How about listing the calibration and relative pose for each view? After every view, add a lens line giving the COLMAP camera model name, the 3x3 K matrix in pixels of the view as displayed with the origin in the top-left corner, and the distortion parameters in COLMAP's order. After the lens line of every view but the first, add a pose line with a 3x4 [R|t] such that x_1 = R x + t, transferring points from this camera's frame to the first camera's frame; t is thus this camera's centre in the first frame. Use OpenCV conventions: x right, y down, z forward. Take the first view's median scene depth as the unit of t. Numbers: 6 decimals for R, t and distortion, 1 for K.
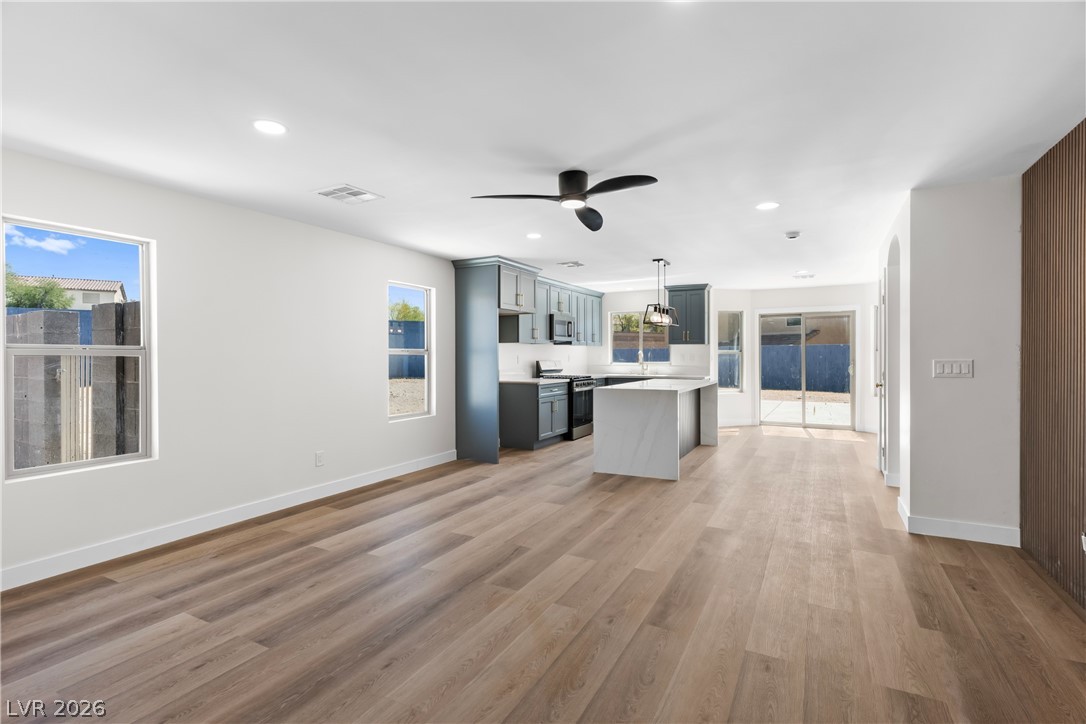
lens RADIAL K [[511.1, 0, 543.0], [0, 511.1, 362.0], [0, 0, 1]] dist [0.001335, 0.000251]
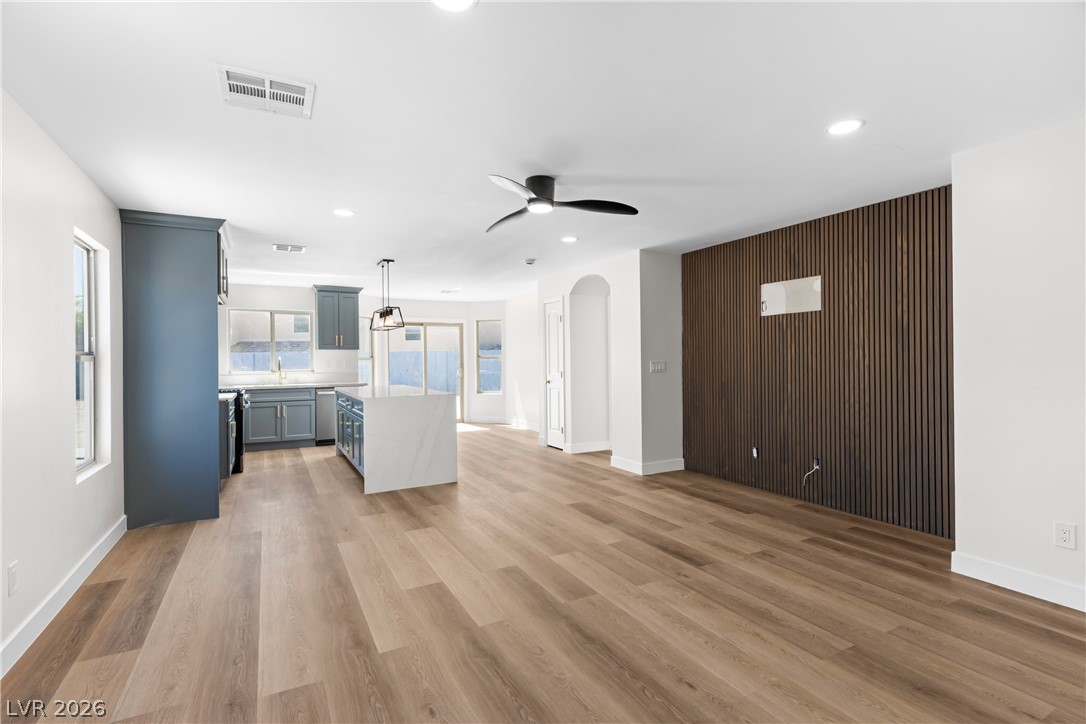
lens RADIAL K [[515.6, 0, 543.0], [0, 515.6, 362.0], [0, 0, 1]] dist [0.001826, 0.000208]
pose [[0.550233, -0.006884, 0.834983, -0.771731], [0.018992, 0.999811, -0.004272, -0.001722], [-0.834795, 0.018208, 0.550259, 0.430193]]
